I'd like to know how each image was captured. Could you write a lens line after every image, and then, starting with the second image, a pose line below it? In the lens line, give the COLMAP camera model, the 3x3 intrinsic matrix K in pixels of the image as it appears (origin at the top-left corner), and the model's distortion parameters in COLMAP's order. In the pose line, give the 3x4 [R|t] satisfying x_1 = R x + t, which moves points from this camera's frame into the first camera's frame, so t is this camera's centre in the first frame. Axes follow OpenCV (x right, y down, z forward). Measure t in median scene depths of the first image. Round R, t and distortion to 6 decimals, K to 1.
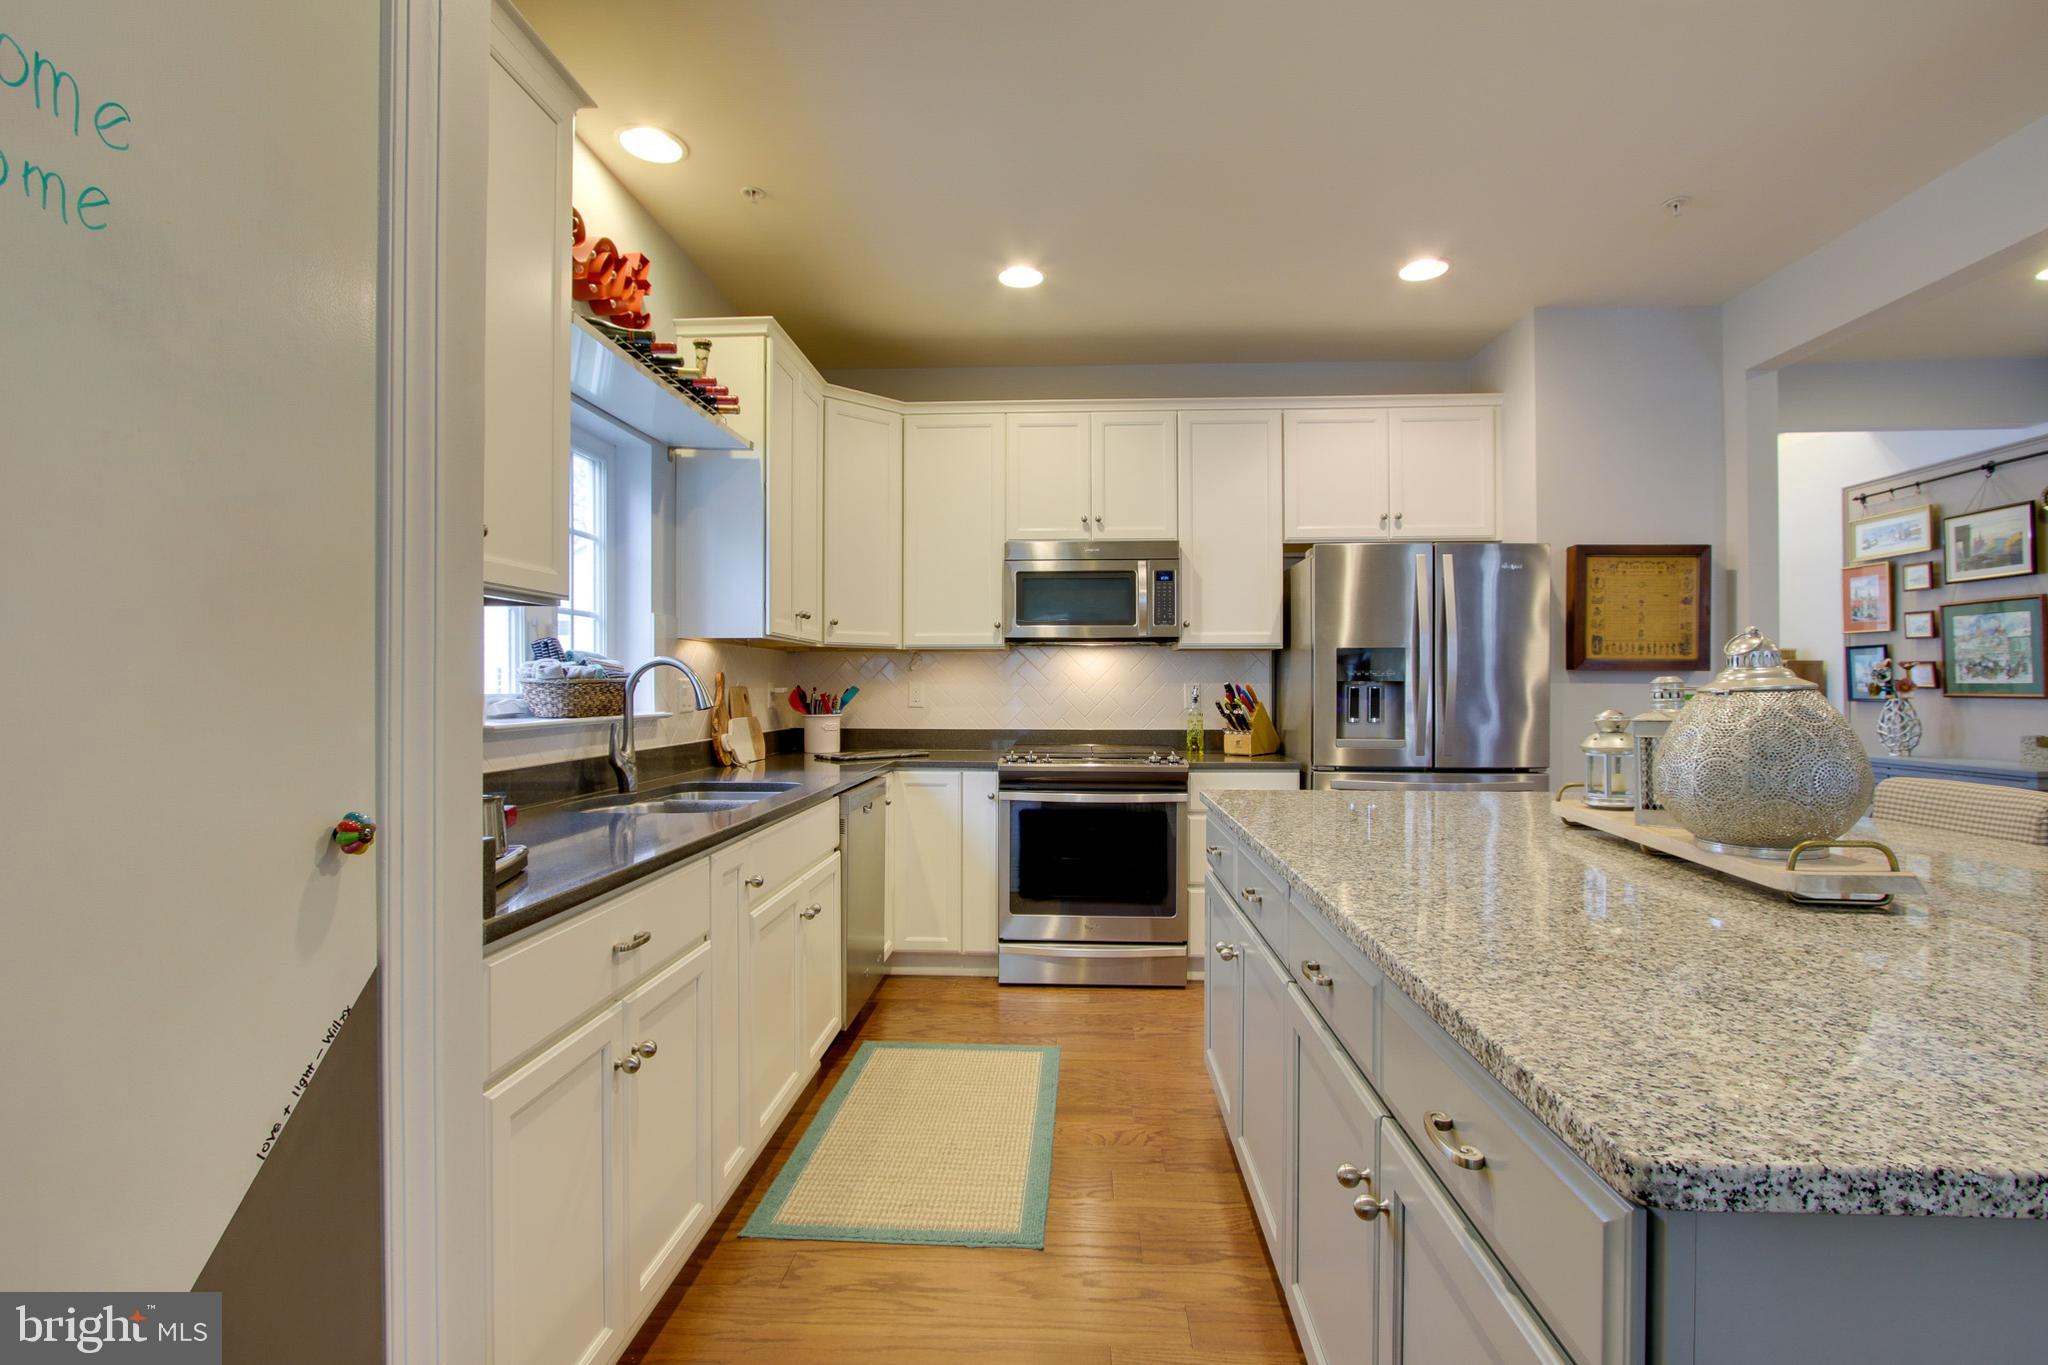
lens RADIAL K [[944.0, 0, 1016.0], [0, 944.0, 691.4], [0, 0, 1]] dist [-0.019223, 0.004718]
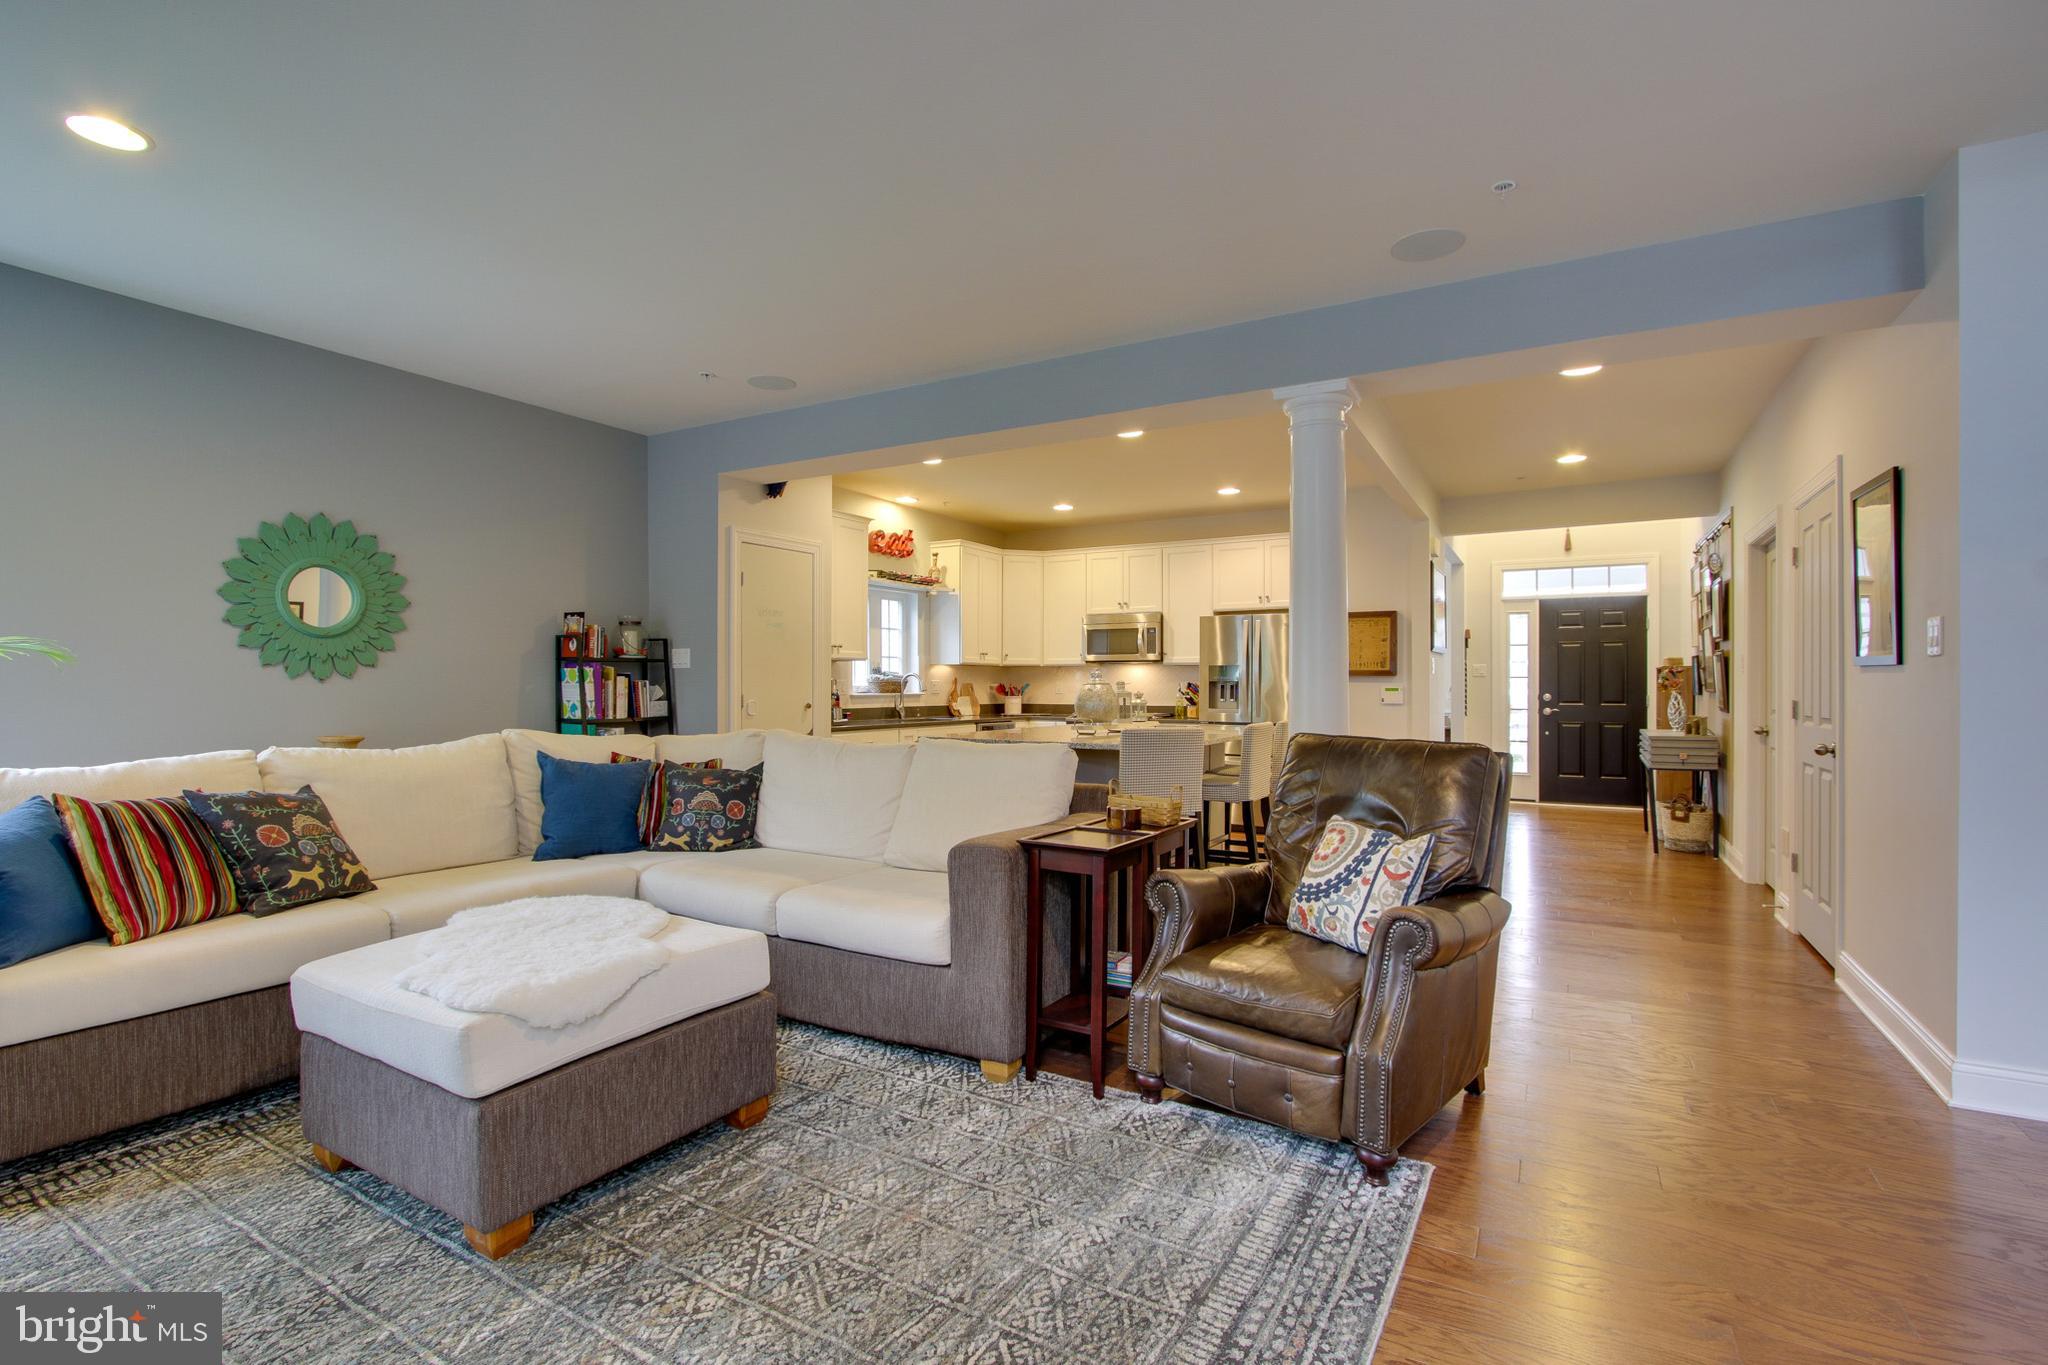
lens RADIAL K [[944.0, 0, 1016.8], [0, 944.0, 682.5], [0, 0, 1]] dist [-0.019223, 0.004718]
pose [[0.894723, 0.000779, -0.446621, 0.881845], [-0.004088, 0.999971, -0.006447, 0.007118], [0.446603, 0.007595, 0.894700, -1.060587]]
